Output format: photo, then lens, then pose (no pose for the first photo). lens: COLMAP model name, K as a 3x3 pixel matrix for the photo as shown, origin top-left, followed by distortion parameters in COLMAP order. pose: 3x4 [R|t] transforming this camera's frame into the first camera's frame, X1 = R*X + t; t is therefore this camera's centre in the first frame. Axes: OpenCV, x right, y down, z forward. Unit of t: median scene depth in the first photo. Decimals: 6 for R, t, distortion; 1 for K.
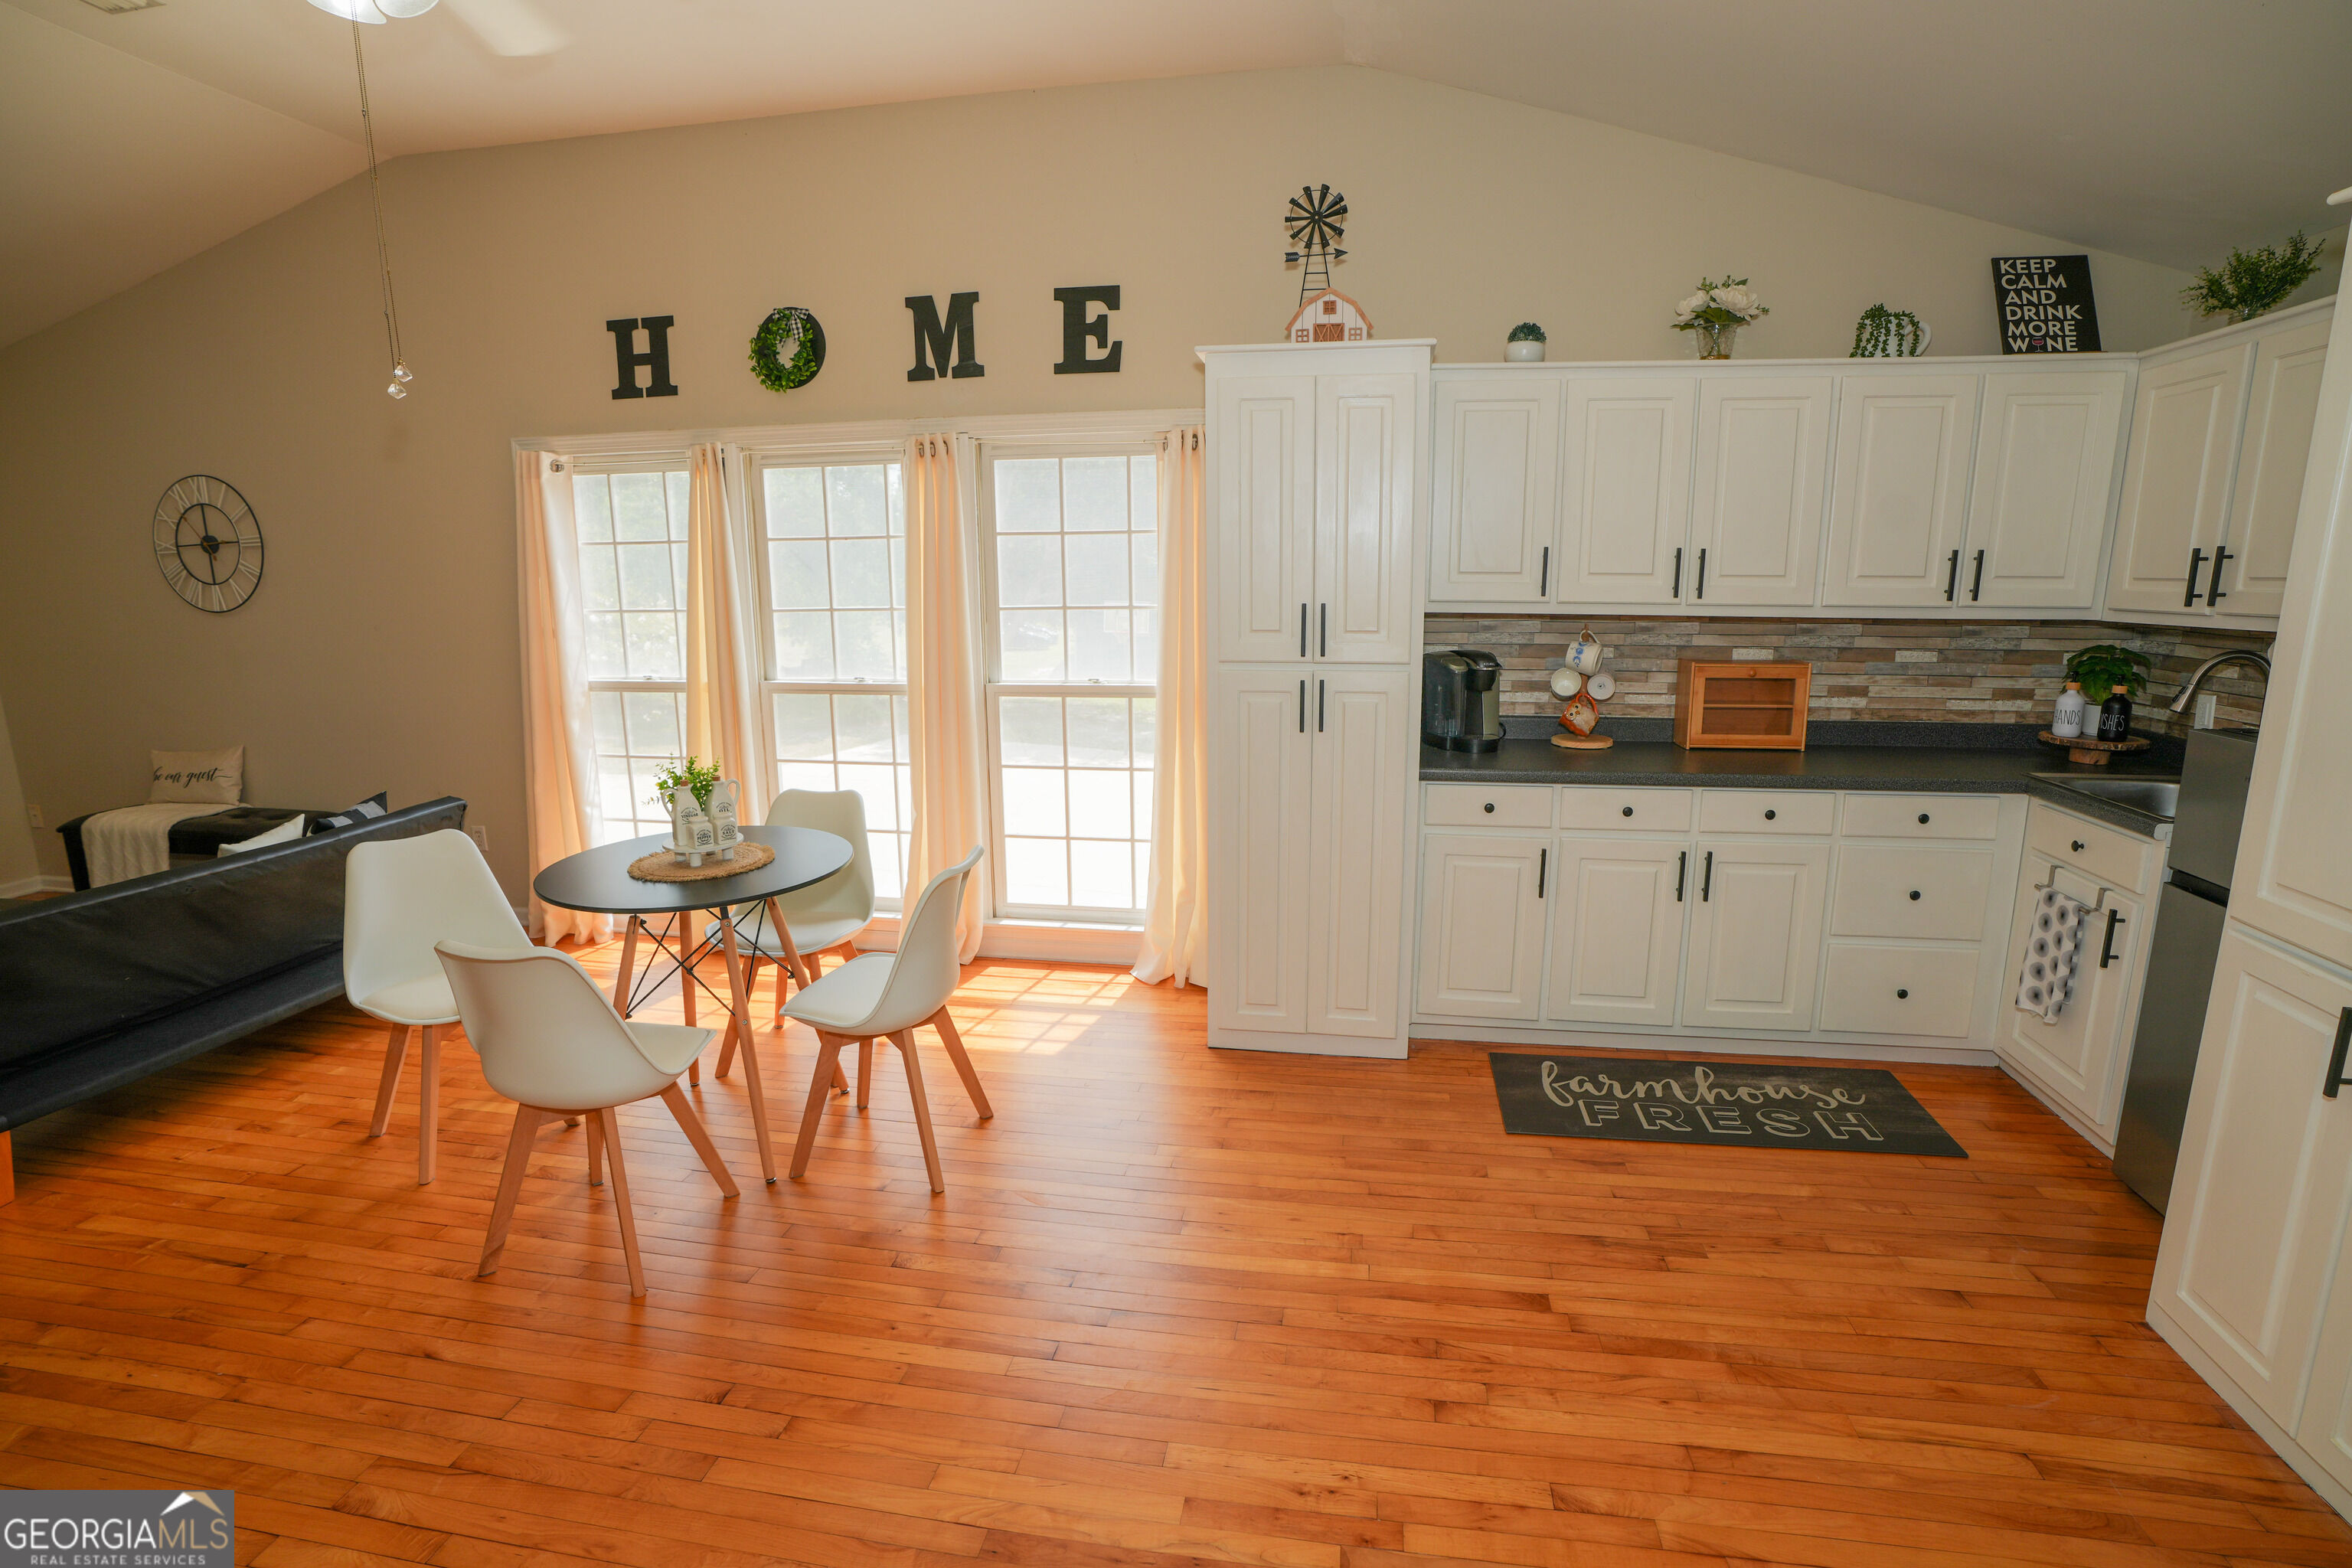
lens RADIAL K [[1108.8, 0, 1181.0], [0, 1108.8, 775.4], [0, 0, 1]] dist [-0.015966, 0.004152]
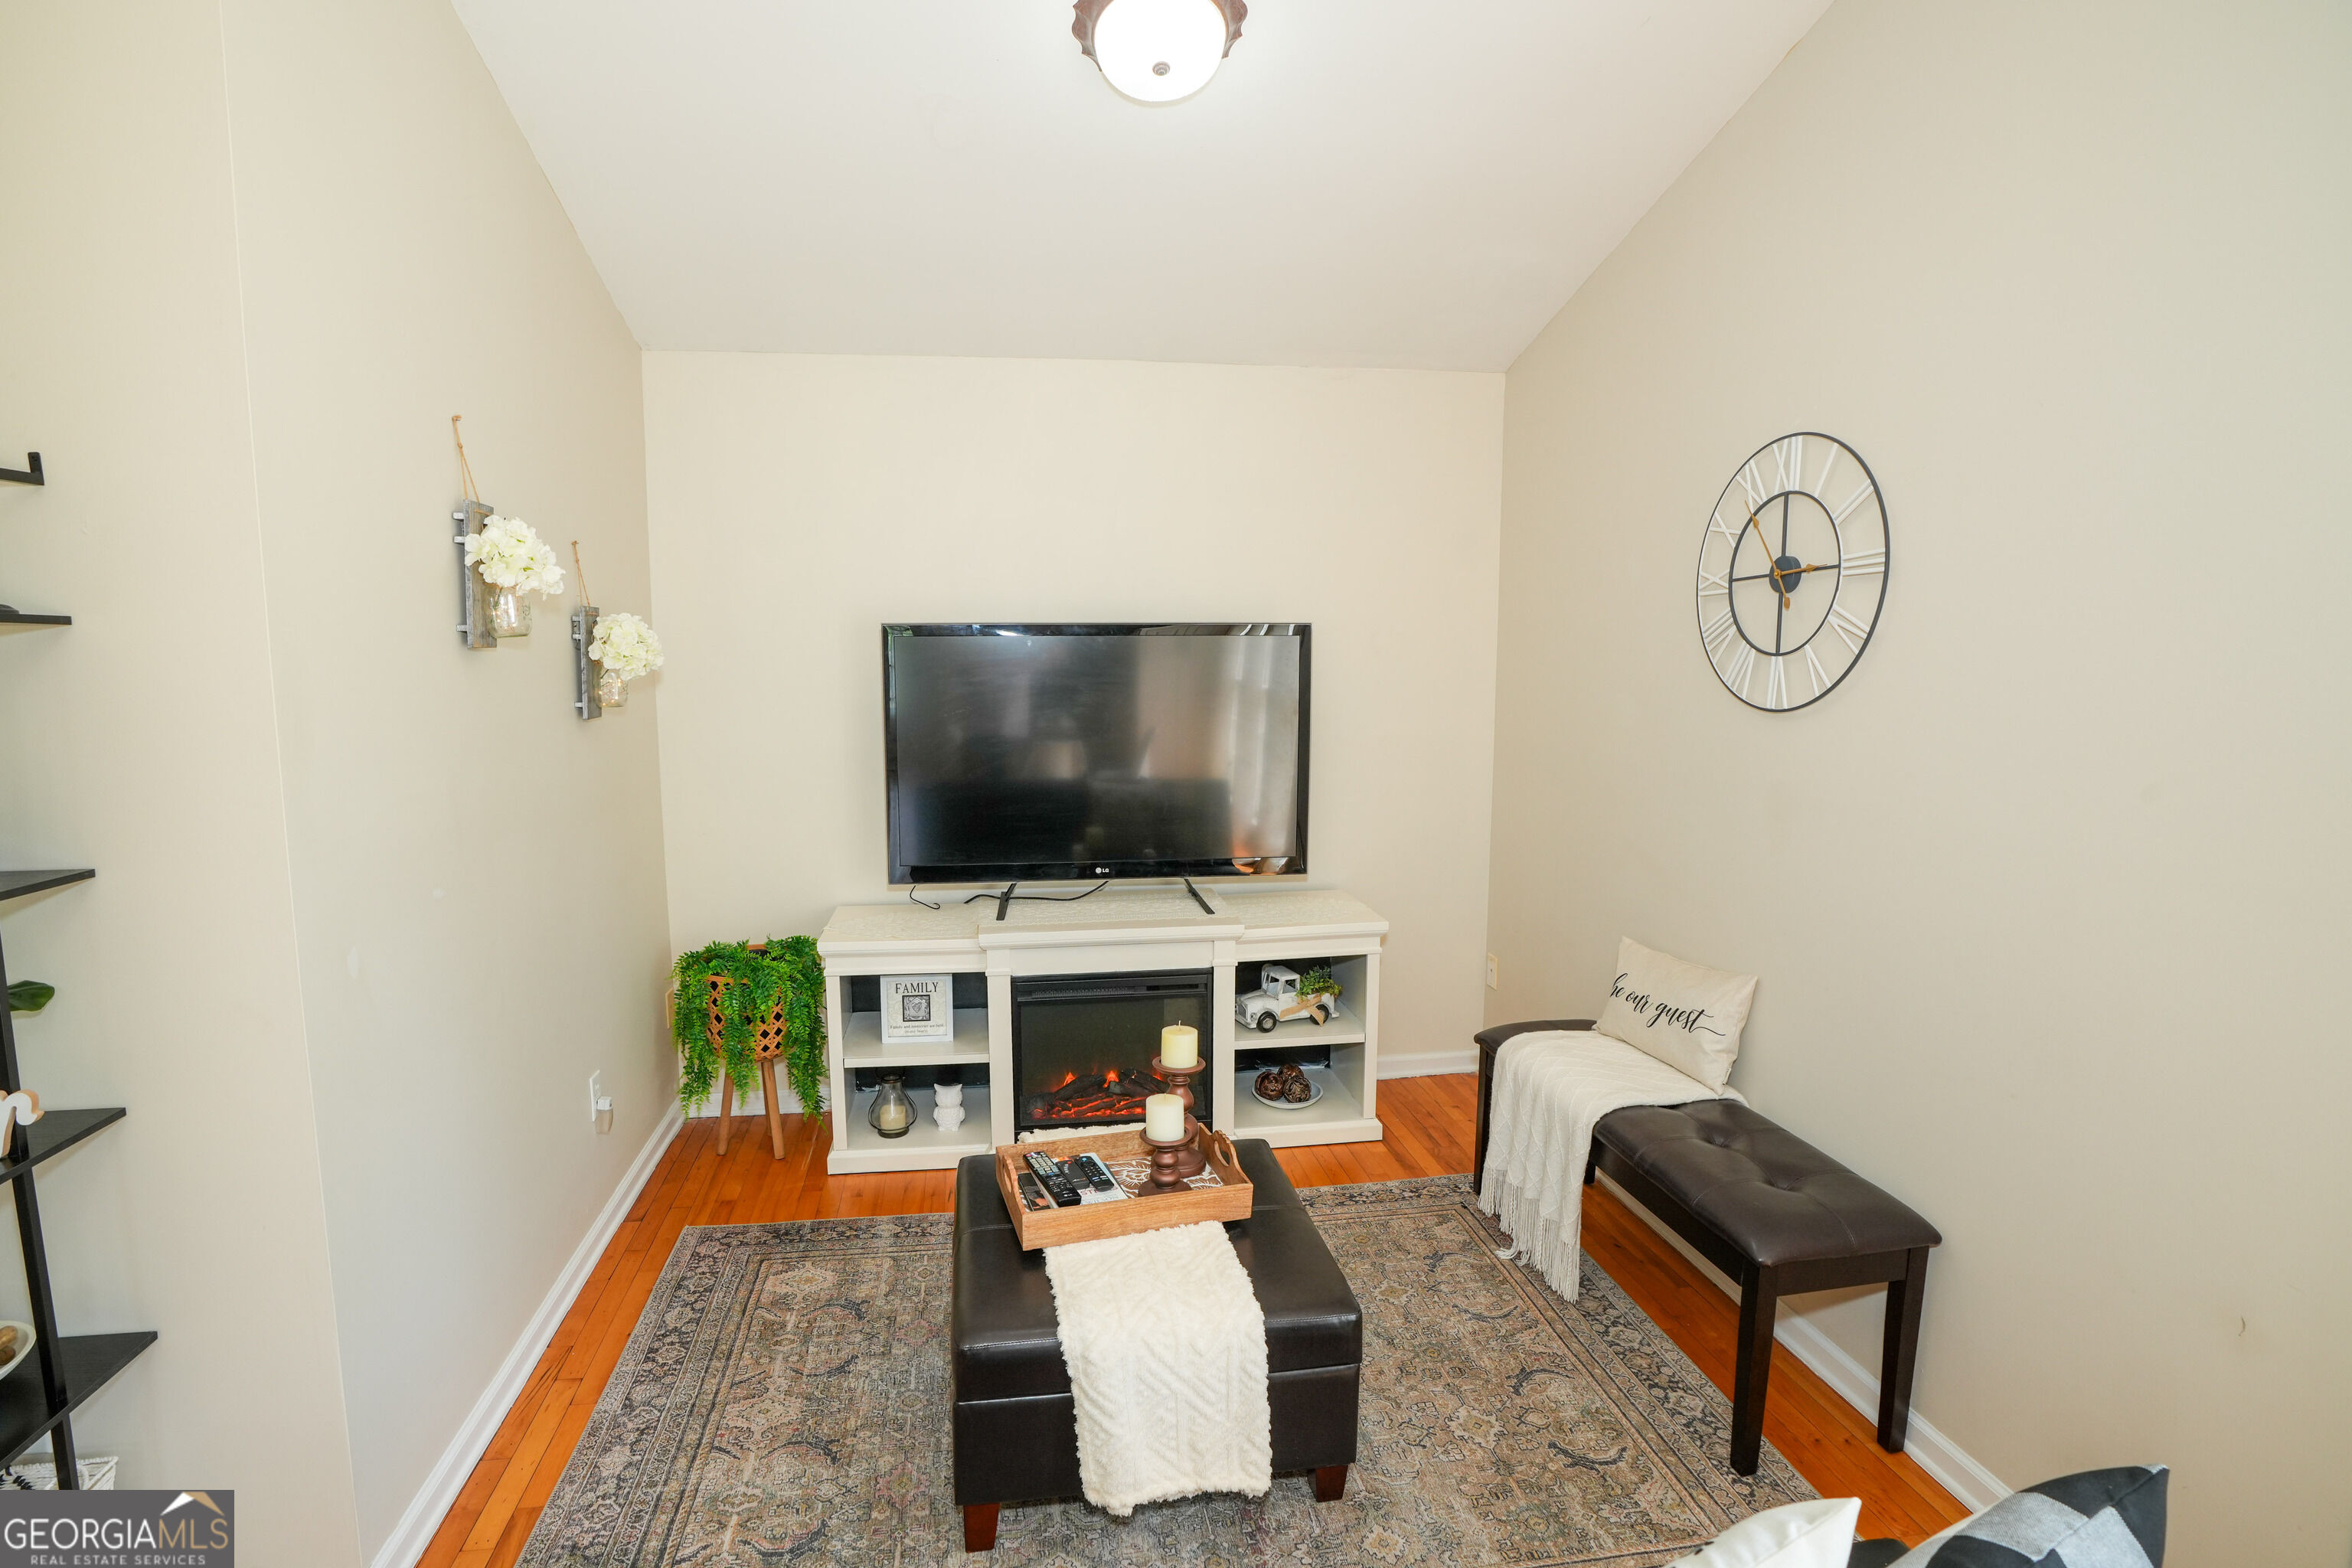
lens RADIAL K [[1108.8, 0, 1178.7], [0, 1108.8, 774.0], [0, 0, 1]] dist [-0.015966, 0.004152]
pose [[0.348537, 0.122039, -0.929316, -0.606481], [-0.181452, 0.981516, 0.060840, -0.122193], [0.919563, 0.147421, 0.364239, 0.694781]]
